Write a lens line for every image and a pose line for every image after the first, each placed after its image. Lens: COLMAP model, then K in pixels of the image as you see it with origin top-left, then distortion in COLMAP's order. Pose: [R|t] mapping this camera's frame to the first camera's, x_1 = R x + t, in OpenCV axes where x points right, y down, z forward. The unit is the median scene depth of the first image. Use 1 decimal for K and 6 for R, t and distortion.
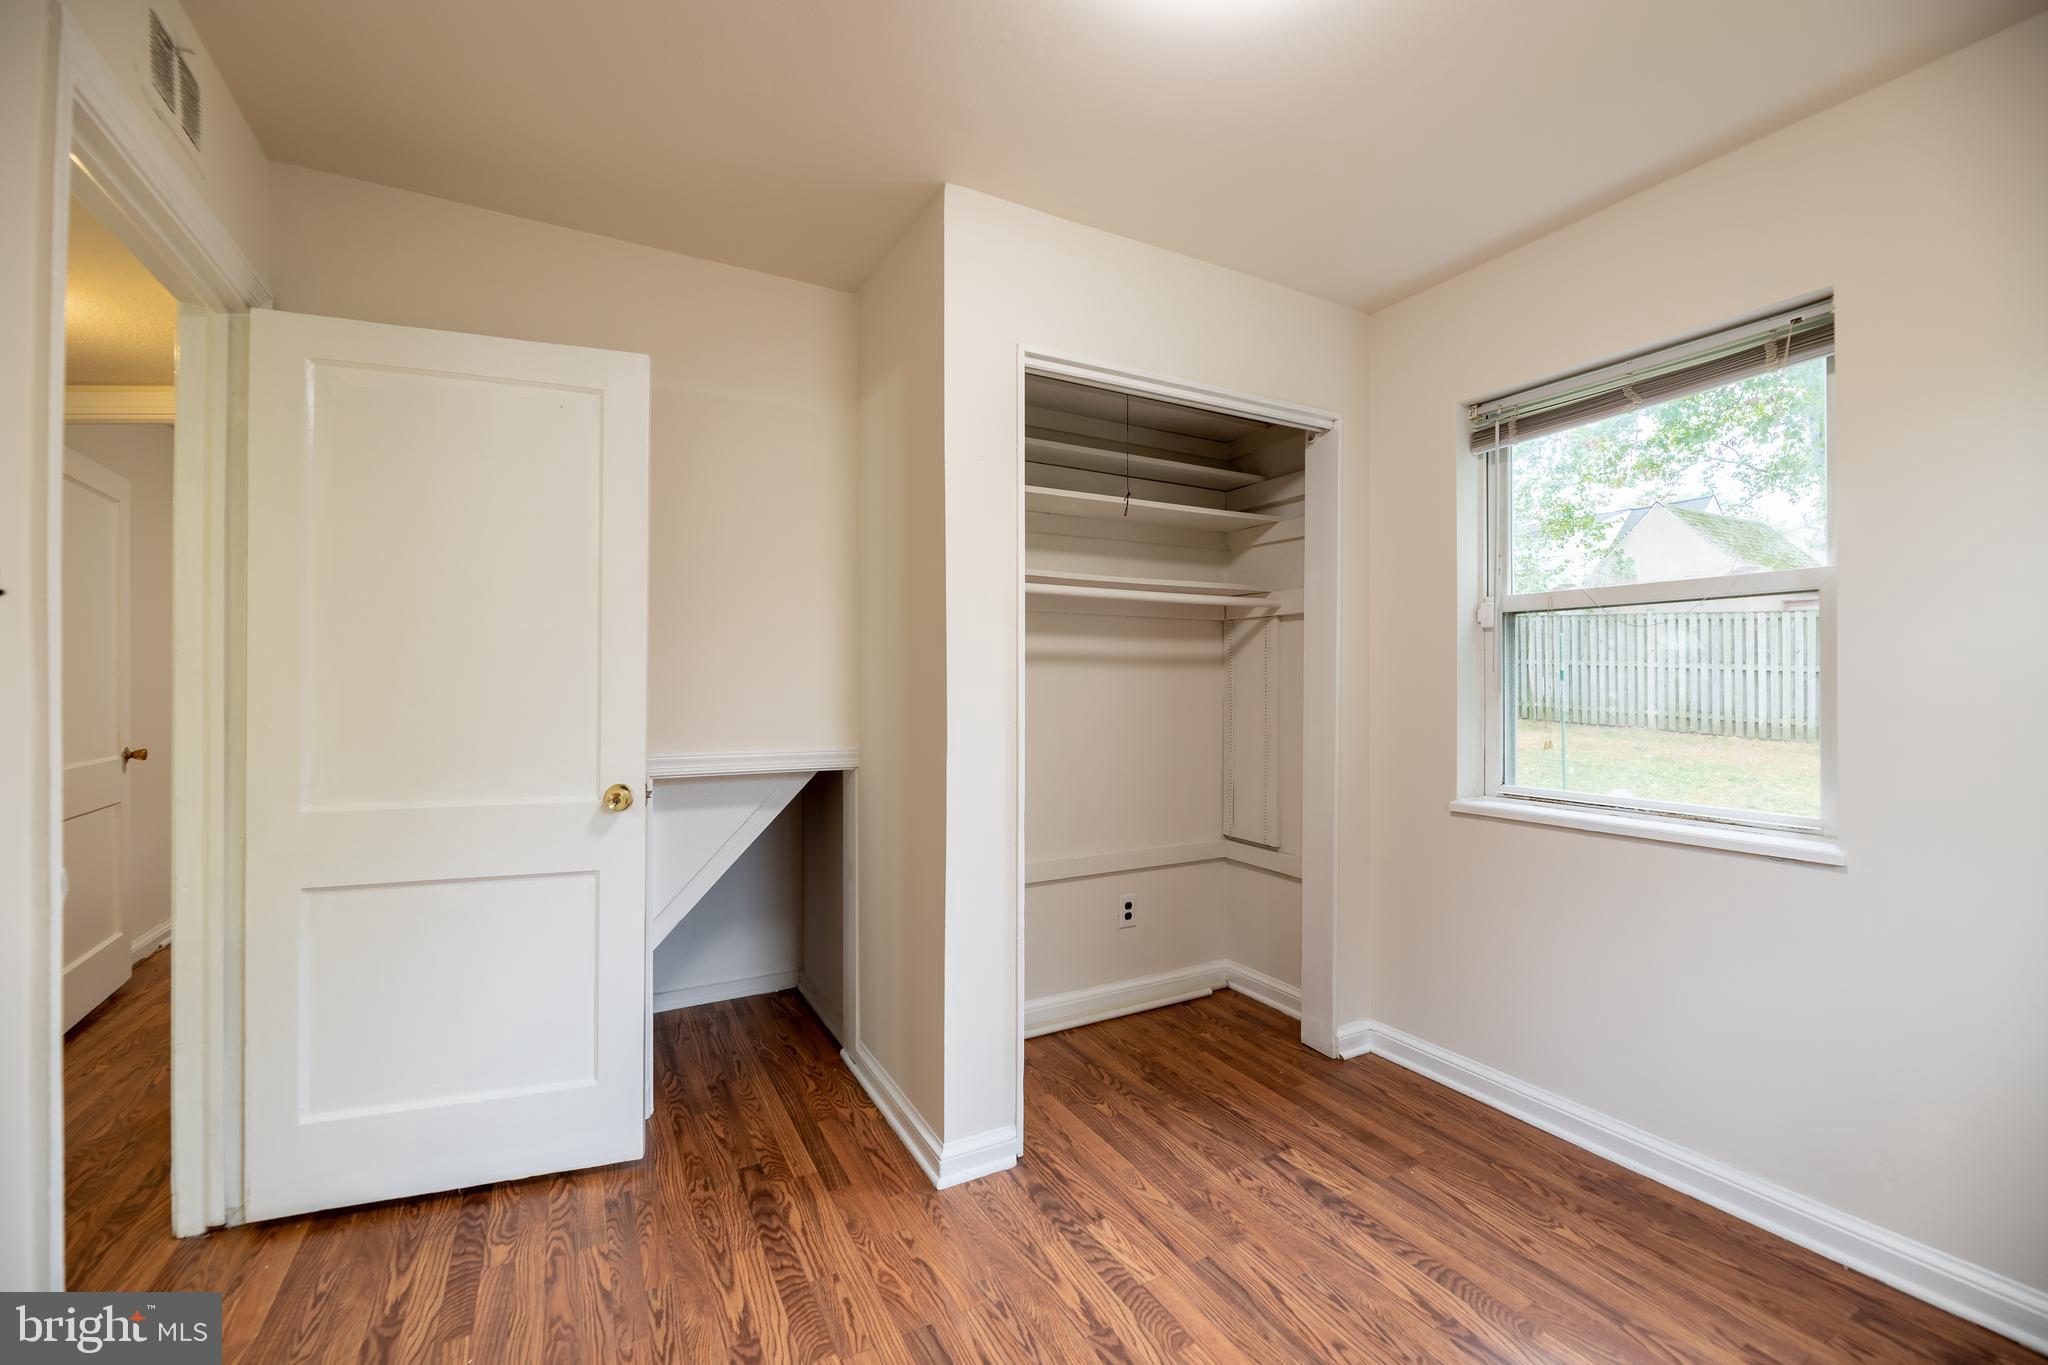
lens RADIAL K [[851.2, 0, 1022.8], [0, 851.2, 674.1], [0, 0, 1]] dist [-0.008795, 0.000057]
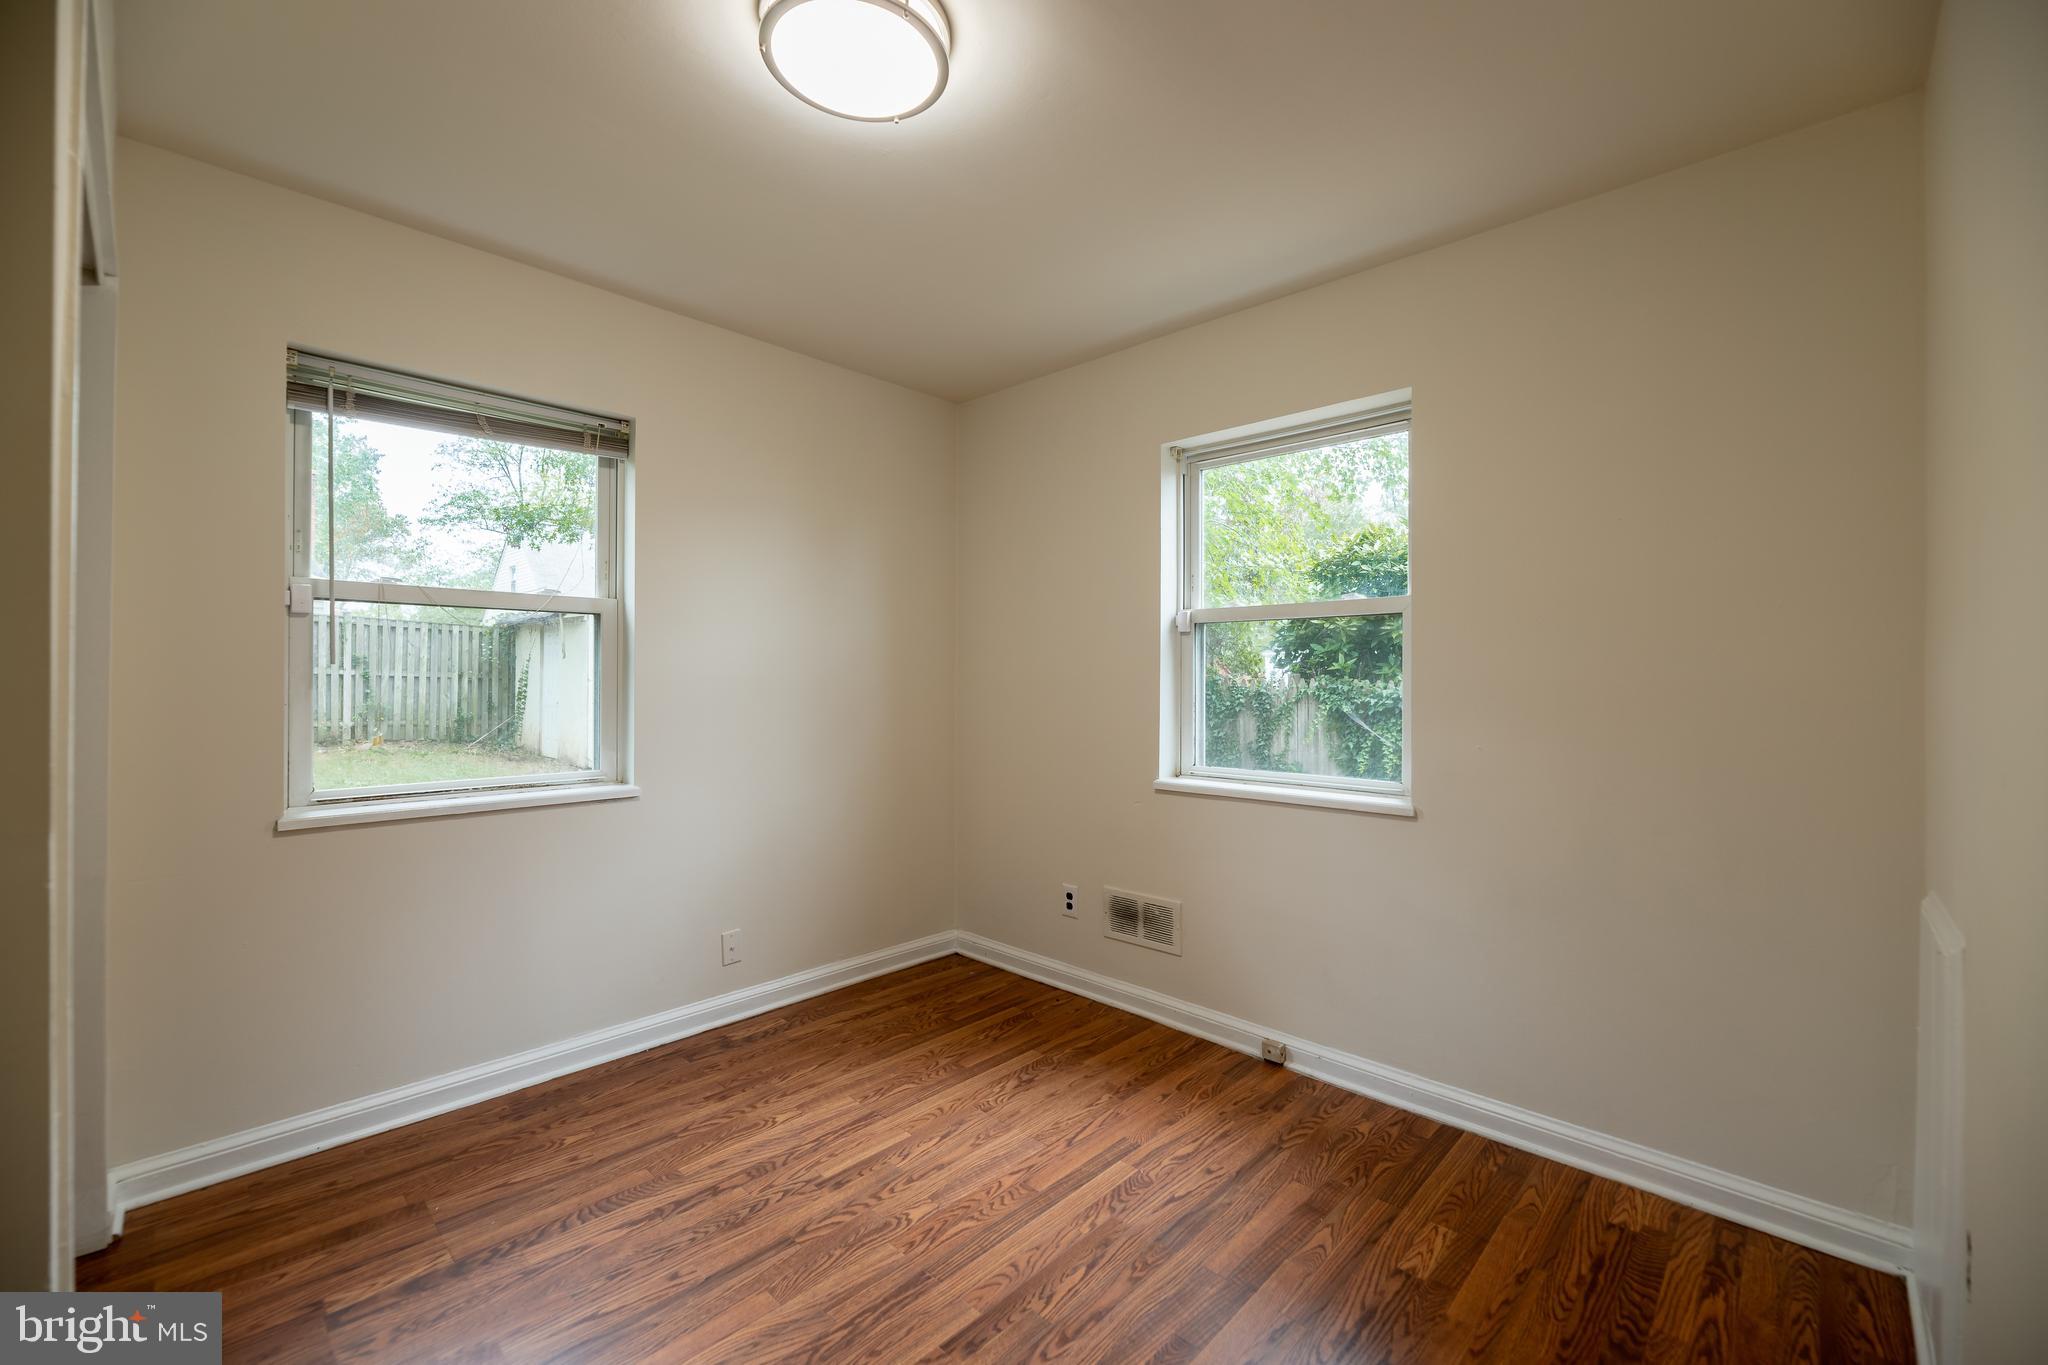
lens RADIAL K [[851.2, 0, 1014.4], [0, 851.2, 685.4], [0, 0, 1]] dist [-0.008795, 0.000057]
pose [[-0.310426, -0.001584, 0.950596, -0.669574], [-0.008234, 0.999966, -0.001022, 0.019247], [-0.950562, -0.008144, -0.310429, 0.768568]]
